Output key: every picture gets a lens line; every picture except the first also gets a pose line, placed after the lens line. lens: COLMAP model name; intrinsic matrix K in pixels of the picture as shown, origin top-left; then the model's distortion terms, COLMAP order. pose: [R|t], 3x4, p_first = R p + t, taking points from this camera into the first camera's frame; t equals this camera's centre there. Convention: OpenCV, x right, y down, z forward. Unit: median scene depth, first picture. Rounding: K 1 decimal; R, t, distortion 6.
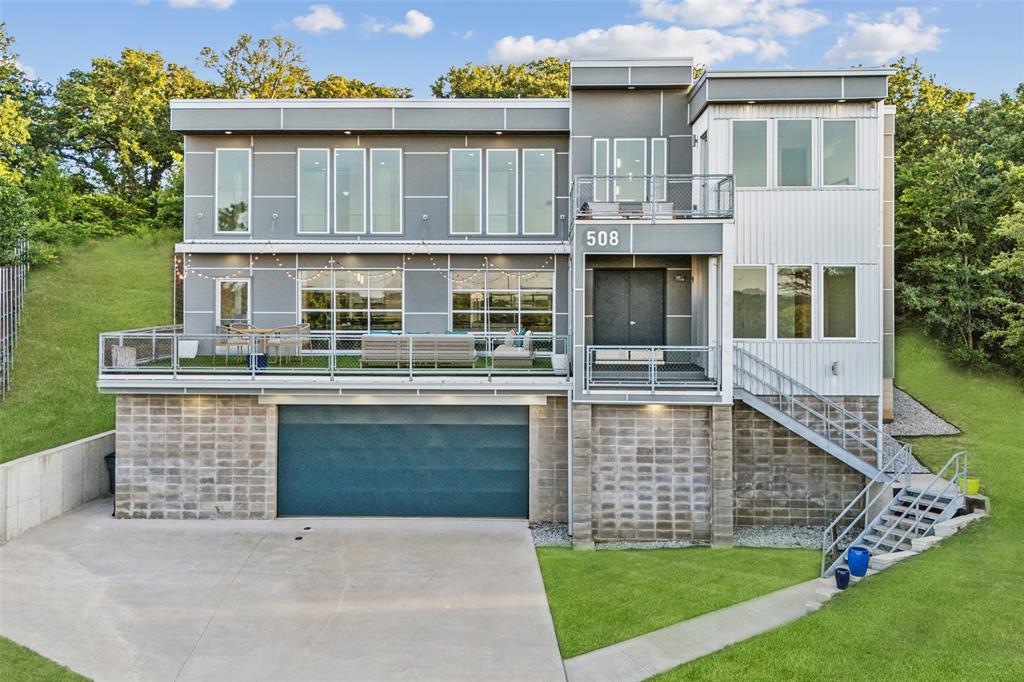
lens RADIAL K [[907.0, 0, 515.7], [0, 907.0, 302.8], [0, 0, 1]] dist [0.032478, -0.015545]
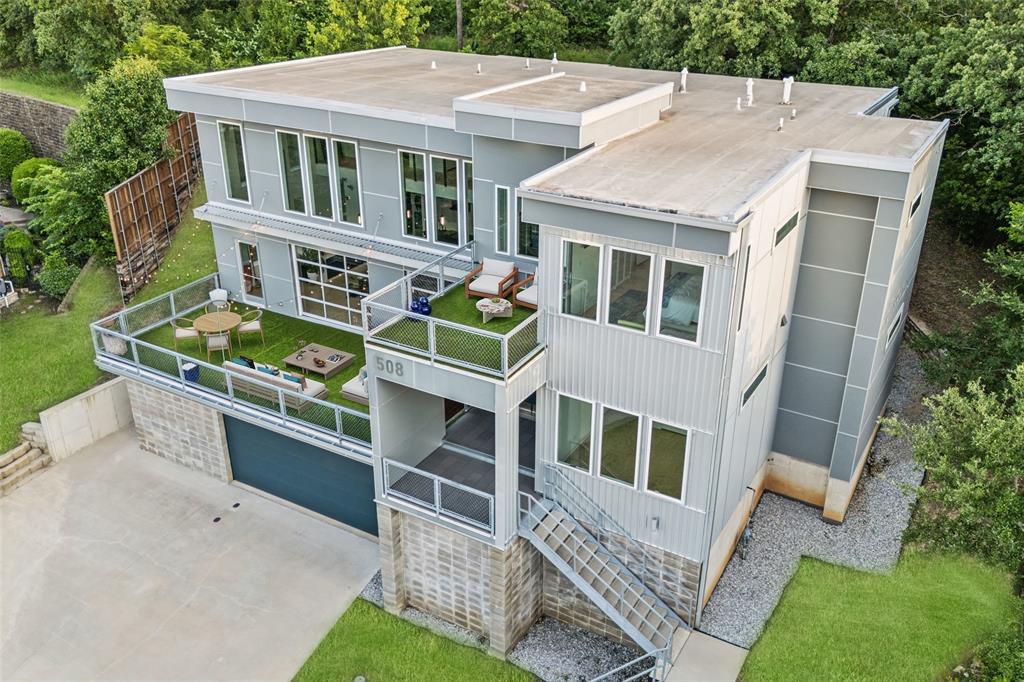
lens RADIAL K [[907.0, 0, 512.7], [0, 907.0, 343.7], [0, 0, 1]] dist [0.032478, -0.015545]
pose [[0.881171, 0.204743, -0.426166, 0.571111], [-0.002636, 0.903485, 0.428611, -0.470896], [0.472790, -0.376556, 0.796665, 0.283976]]
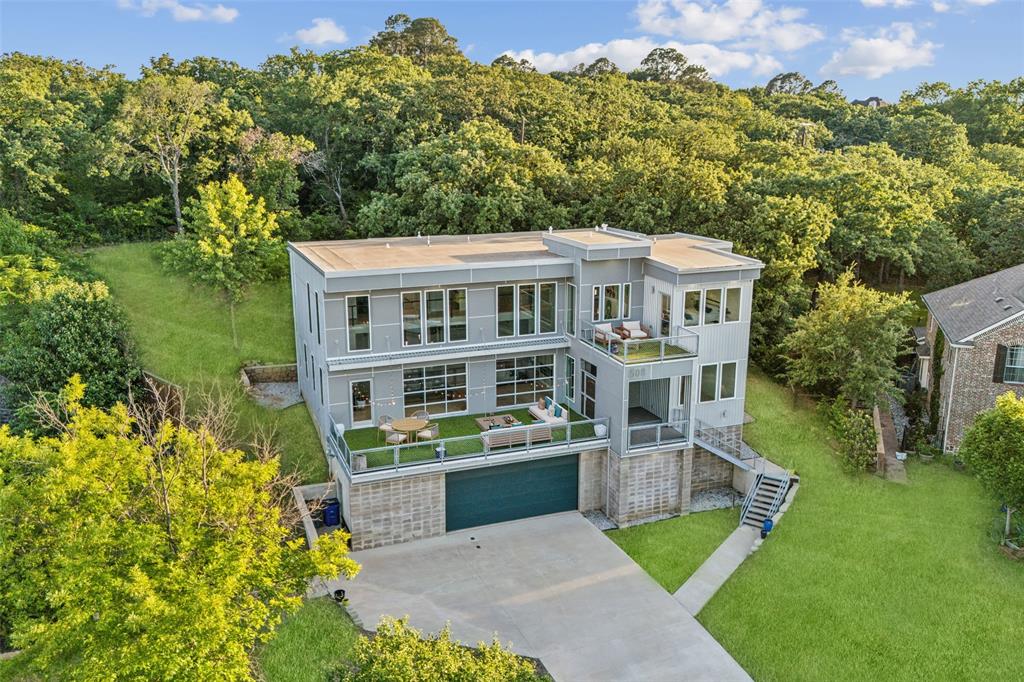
lens RADIAL K [[907.0, 0, 506.8], [0, 907.0, 338.6], [0, 0, 1]] dist [0.032478, -0.015545]
pose [[0.914970, -0.100258, 0.390870, -0.816023], [0.001356, 0.969401, 0.245478, -0.559258], [-0.403521, -0.224075, 0.887108, -0.500574]]
